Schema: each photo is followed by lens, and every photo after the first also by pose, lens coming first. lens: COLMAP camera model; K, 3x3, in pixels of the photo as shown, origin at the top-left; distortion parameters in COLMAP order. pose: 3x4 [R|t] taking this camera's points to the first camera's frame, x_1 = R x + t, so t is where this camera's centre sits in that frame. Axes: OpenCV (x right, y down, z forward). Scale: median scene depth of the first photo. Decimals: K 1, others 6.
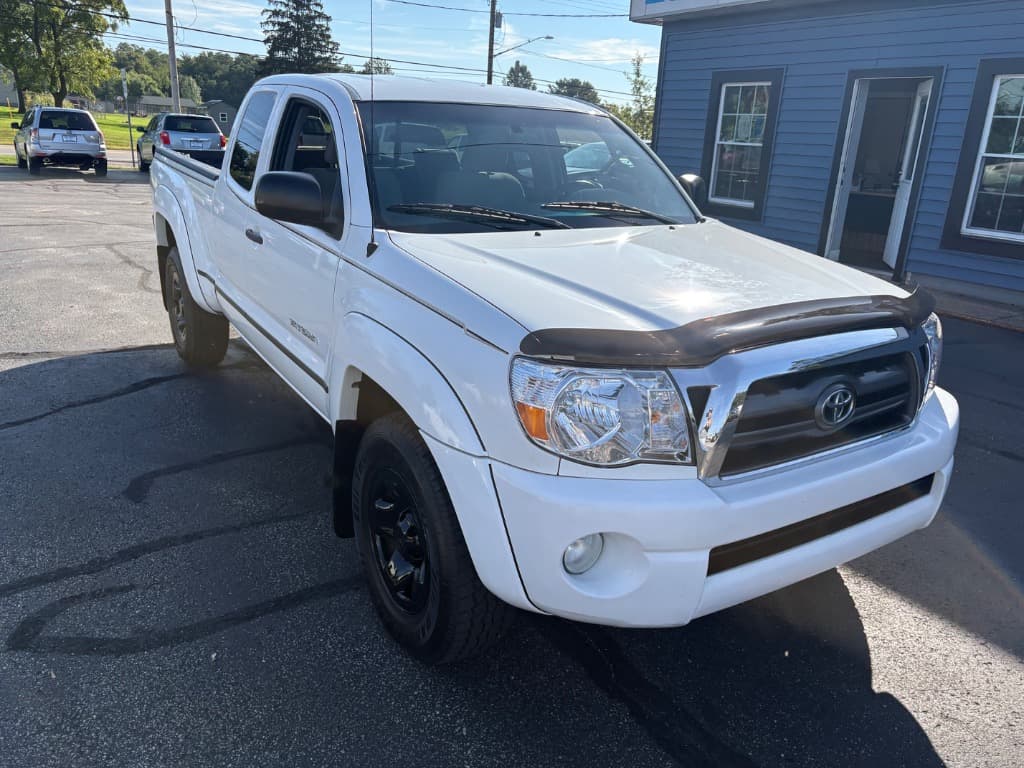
lens RADIAL K [[772.4, 0, 513.0], [0, 772.4, 368.0], [0, 0, 1]] dist [0.075566, -0.079191]
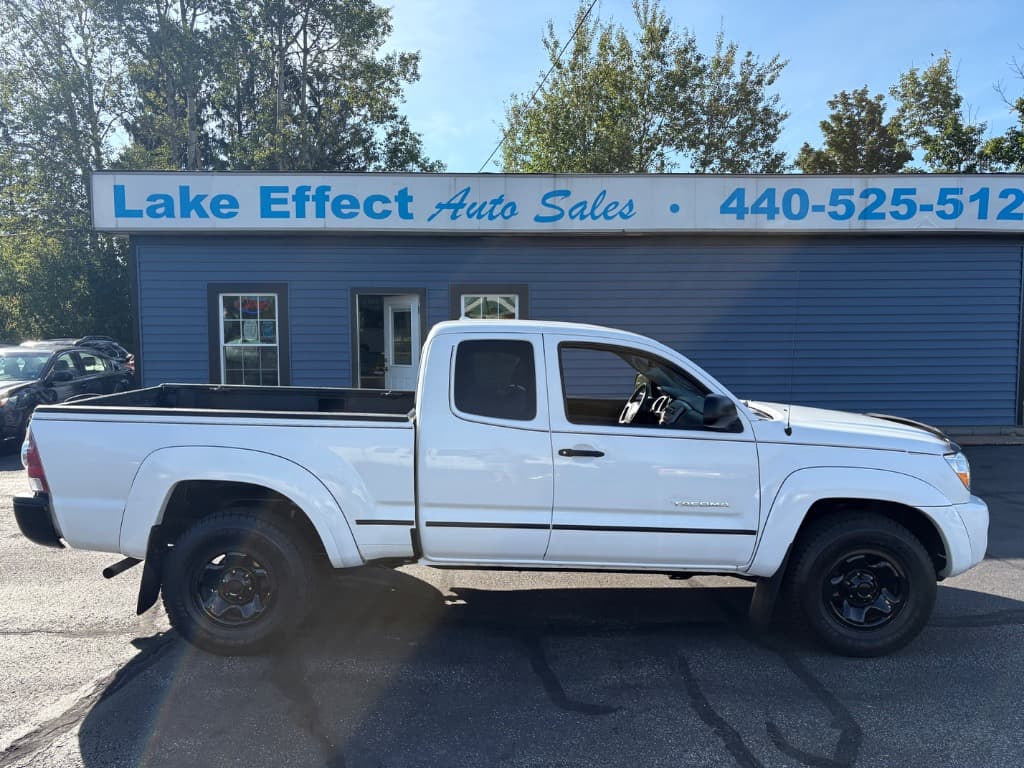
lens RADIAL K [[782.5, 0, 503.6], [0, 782.5, 376.6], [0, 0, 1]] dist [0.002932, -0.006973]
pose [[0.506510, -0.087449, 0.857788, -1.069396], [0.276526, 0.958769, -0.065540, -0.170840], [-0.816689, 0.270398, 0.509808, 0.364517]]
